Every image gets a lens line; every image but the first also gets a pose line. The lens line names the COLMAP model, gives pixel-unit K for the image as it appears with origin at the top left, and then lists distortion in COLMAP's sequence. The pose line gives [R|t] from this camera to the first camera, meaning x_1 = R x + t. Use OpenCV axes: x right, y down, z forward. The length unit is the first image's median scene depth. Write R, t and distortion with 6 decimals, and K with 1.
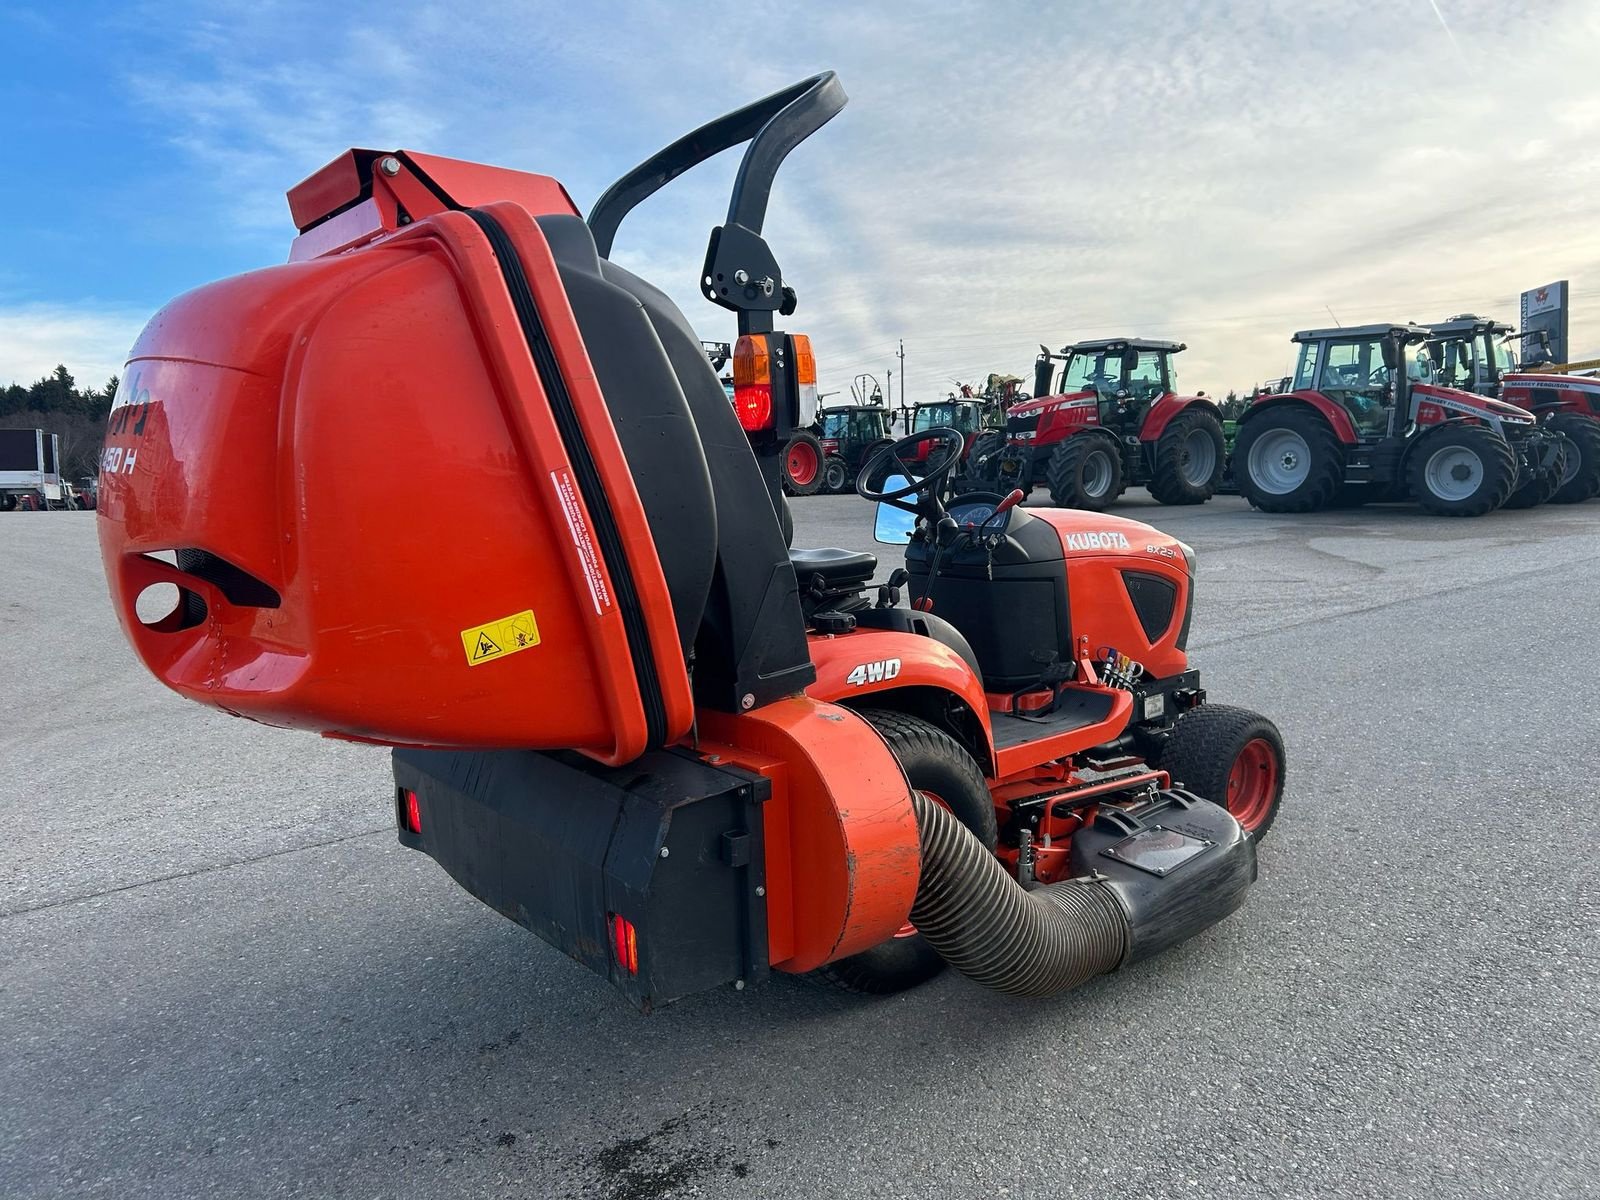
lens RADIAL K [[1209.9, 0, 804.4], [0, 1209.9, 613.5], [0, 0, 1]] dist [0.067491, -0.057938]
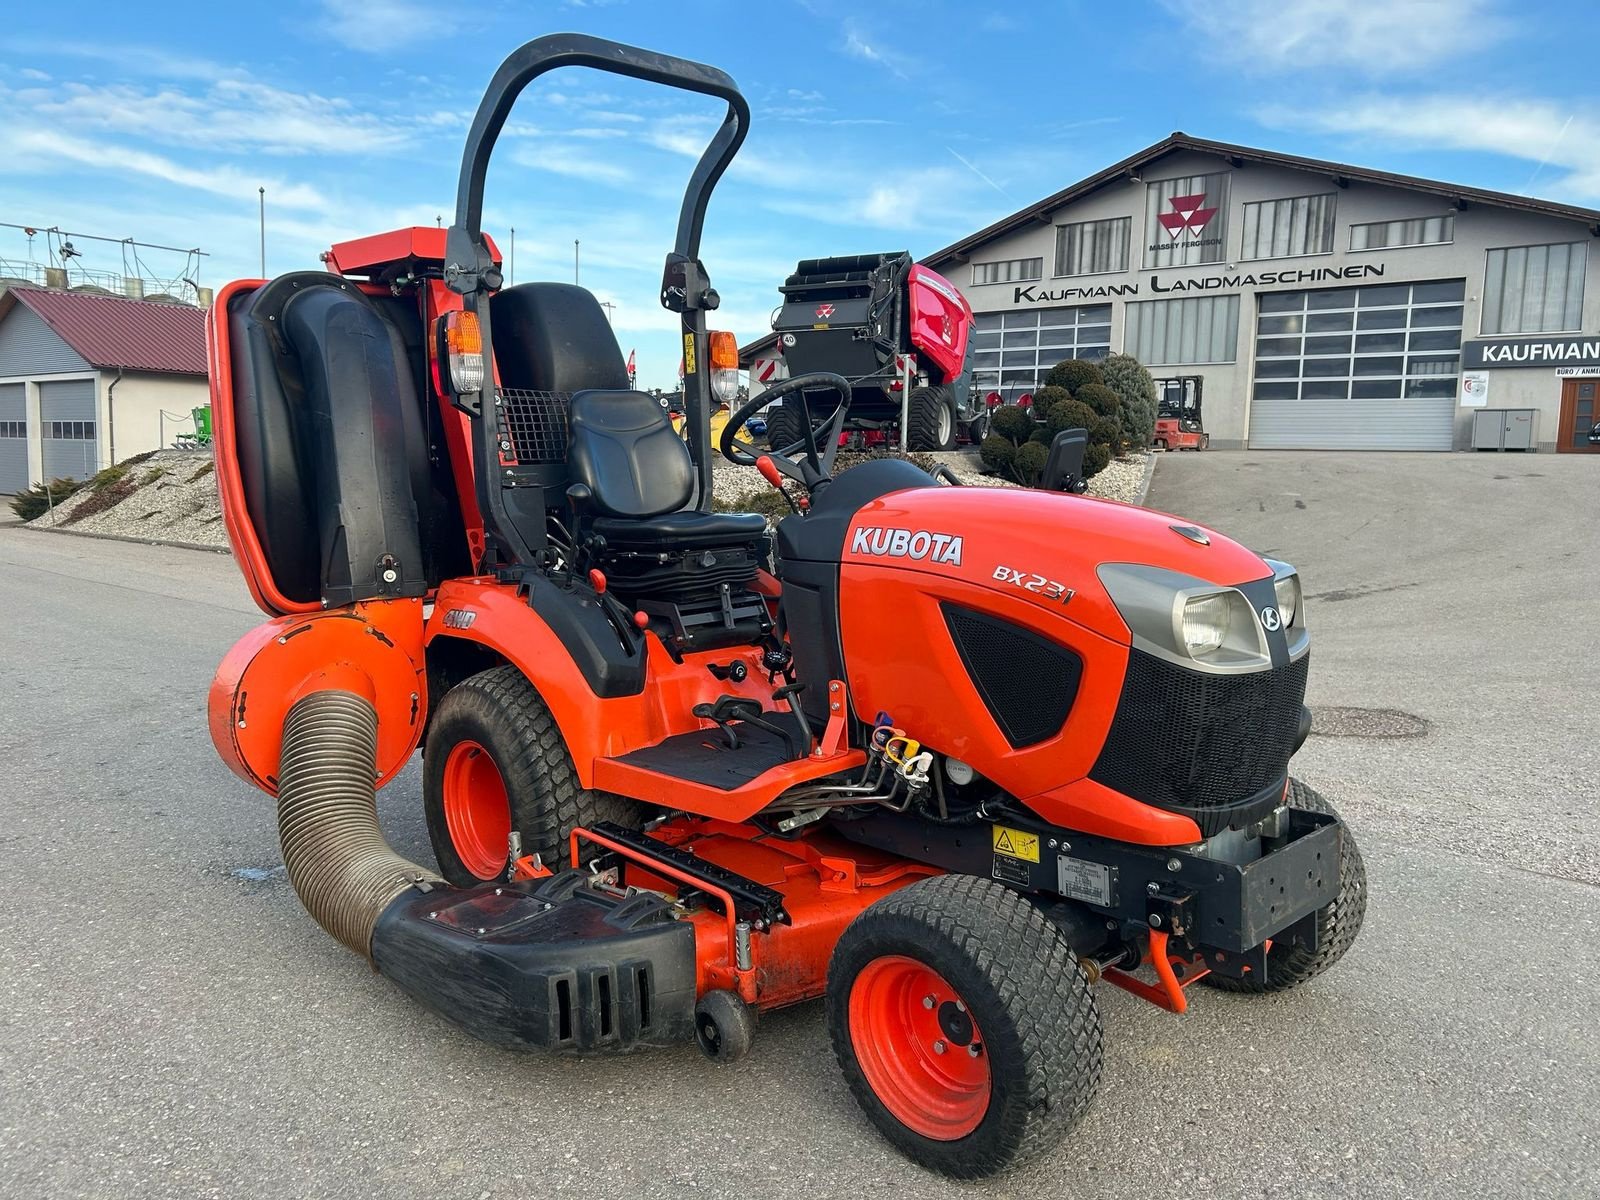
lens RADIAL K [[1268.2, 0, 799.3], [0, 1268.2, 579.3], [0, 0, 1]] dist [0.006547, -0.036011]
pose [[0.044709, 0.123403, -0.991349, 0.941915], [-0.103324, 0.987591, 0.118275, -0.121482], [0.993642, 0.097142, 0.056905, 0.967906]]
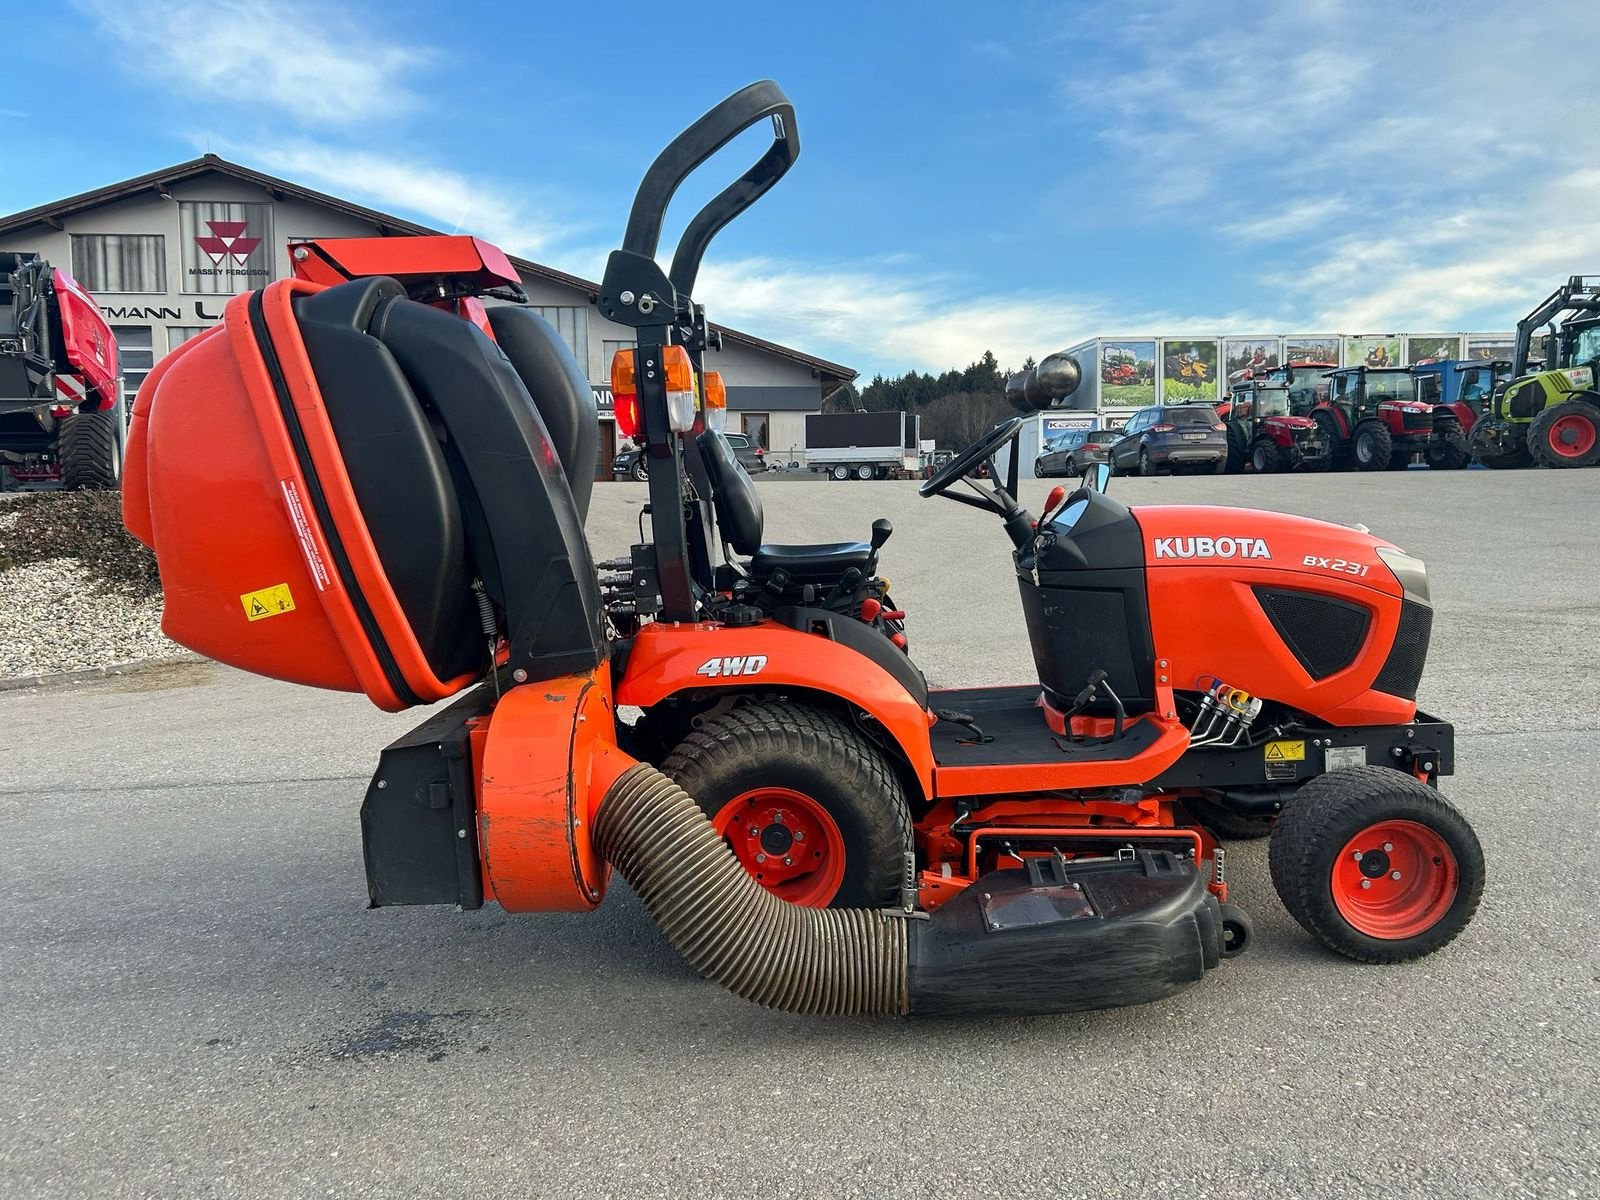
lens RADIAL K [[1209.9, 0, 804.4], [0, 1209.9, 613.5], [0, 0, 1]] dist [0.067491, -0.057938]
pose [[0.762366, 0.083213, -0.641774, 0.606310], [-0.065346, 0.996528, 0.051586, -0.043199], [0.643839, 0.002610, 0.765157, 0.189988]]
